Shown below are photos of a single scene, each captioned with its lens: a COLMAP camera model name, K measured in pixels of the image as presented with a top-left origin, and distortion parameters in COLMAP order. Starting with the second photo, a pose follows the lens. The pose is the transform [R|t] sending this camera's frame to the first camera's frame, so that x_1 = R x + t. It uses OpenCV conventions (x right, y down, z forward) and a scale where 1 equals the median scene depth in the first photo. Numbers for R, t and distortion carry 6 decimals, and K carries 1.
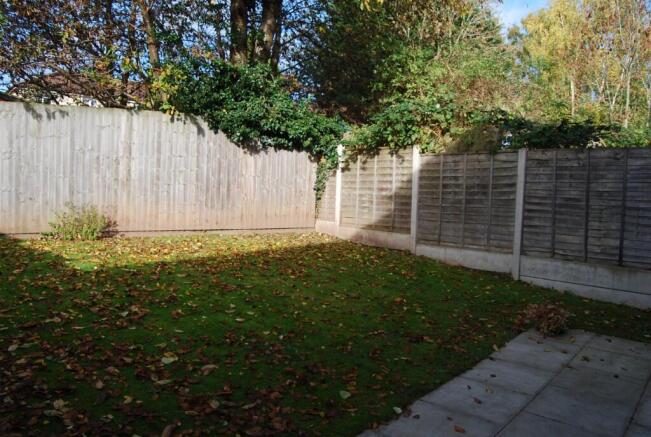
lens RADIAL K [[536.3, 0, 331.4], [0, 536.3, 217.6], [0, 0, 1]] dist [-0.054413, 0.003482]
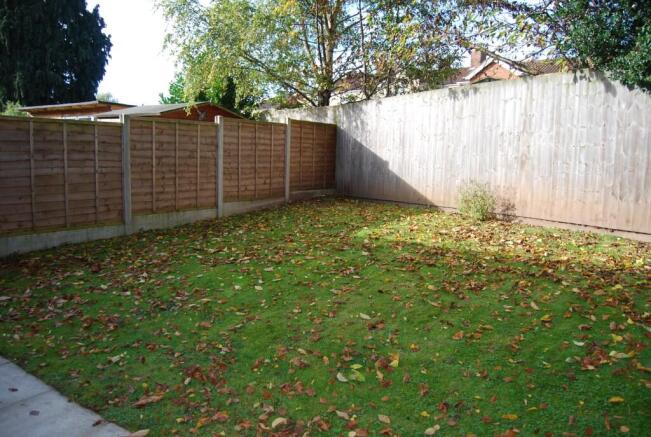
lens RADIAL K [[536.3, 0, 331.4], [0, 536.3, 217.6], [0, 0, 1]] dist [-0.054413, 0.003482]
pose [[0.052026, 0.093865, -0.994225, 0.459632], [-0.082182, 0.992598, 0.089411, -0.024981], [0.995258, 0.077056, 0.059355, 0.617481]]
